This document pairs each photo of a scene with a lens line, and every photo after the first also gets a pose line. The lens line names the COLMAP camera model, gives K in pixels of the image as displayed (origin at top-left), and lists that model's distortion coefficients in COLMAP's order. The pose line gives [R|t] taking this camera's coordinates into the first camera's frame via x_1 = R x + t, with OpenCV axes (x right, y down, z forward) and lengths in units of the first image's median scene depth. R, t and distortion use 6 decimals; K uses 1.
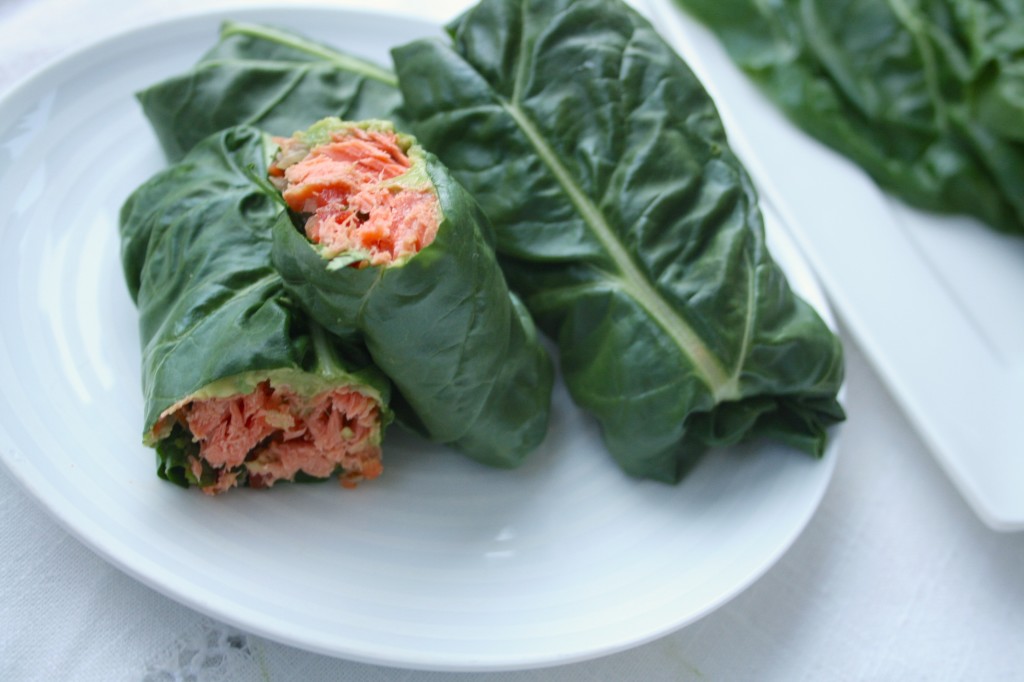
lens RADIAL K [[1133.0, 0, 512.0], [0, 1133.0, 341.0], [0, 0, 1]] dist [-0.171929, -0.008781]
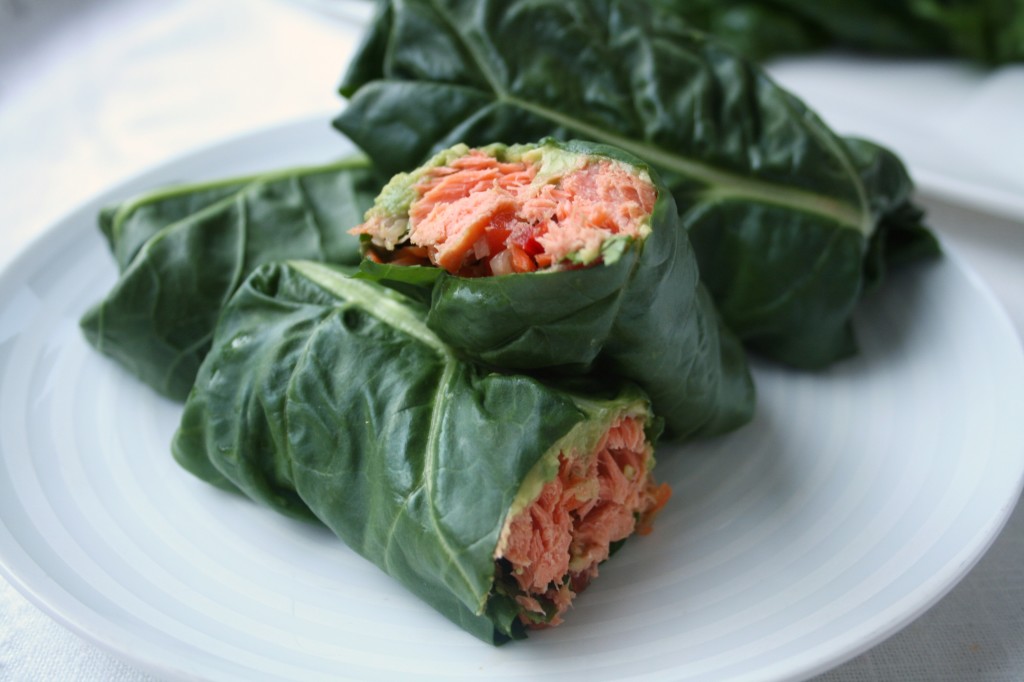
lens RADIAL K [[1133.0, 0, 512.0], [0, 1133.0, 341.0], [0, 0, 1]] dist [-0.171929, -0.008781]
pose [[0.787573, -0.531447, 0.311918, -0.430809], [0.560220, 0.828337, -0.003197, -0.046419], [-0.256674, 0.177260, 0.950104, 0.200975]]
